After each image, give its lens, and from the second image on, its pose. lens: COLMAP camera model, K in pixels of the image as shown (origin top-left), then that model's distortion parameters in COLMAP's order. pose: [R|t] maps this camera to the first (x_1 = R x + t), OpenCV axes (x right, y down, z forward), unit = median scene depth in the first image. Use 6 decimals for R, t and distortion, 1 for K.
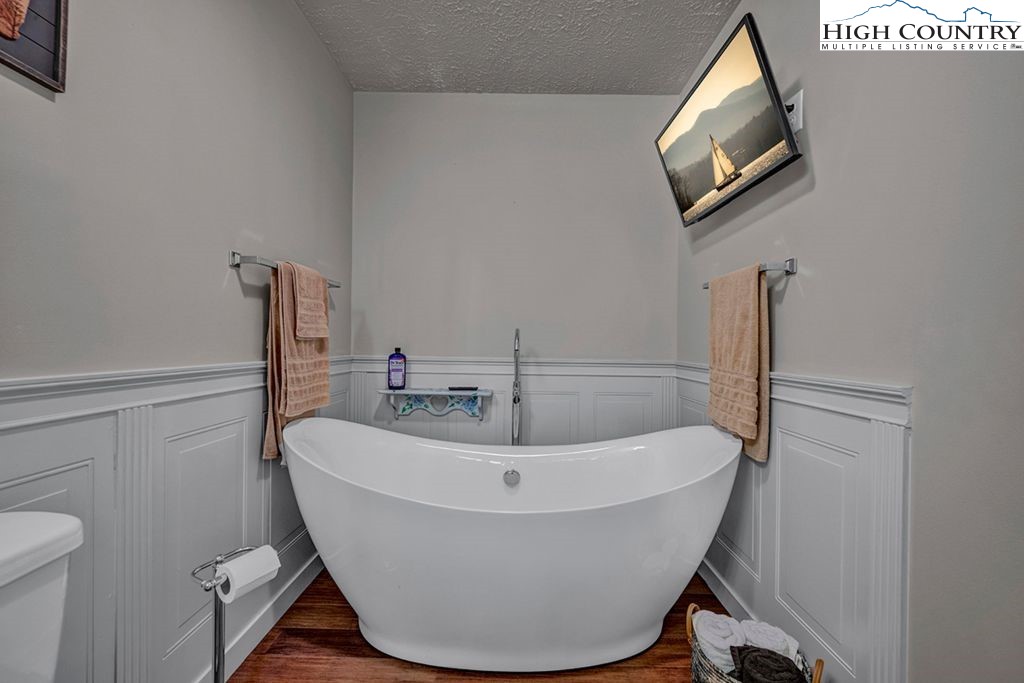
lens RADIAL K [[398.5, 0, 509.5], [0, 398.5, 343.1], [0, 0, 1]] dist [0.005207, -0.000912]
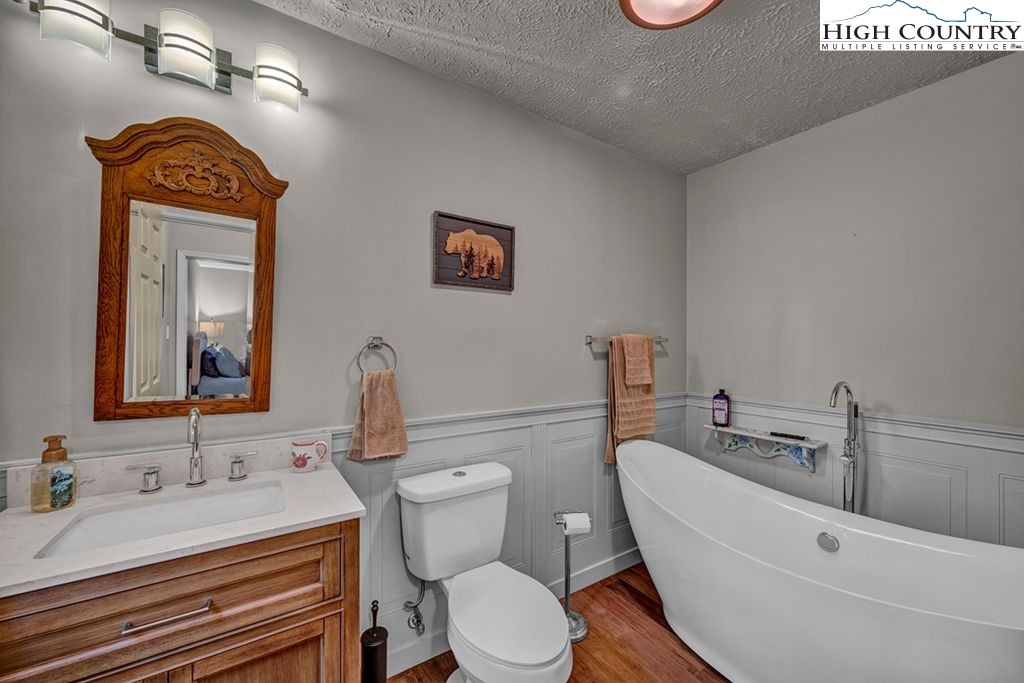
lens RADIAL K [[398.5, 0, 515.6], [0, 398.5, 338.1], [0, 0, 1]] dist [0.005207, -0.000912]
pose [[0.568028, -0.025523, -0.822613, 0.453844], [0.003657, 0.999587, -0.028489, -0.145504], [0.823001, 0.013174, 0.567887, -0.182281]]
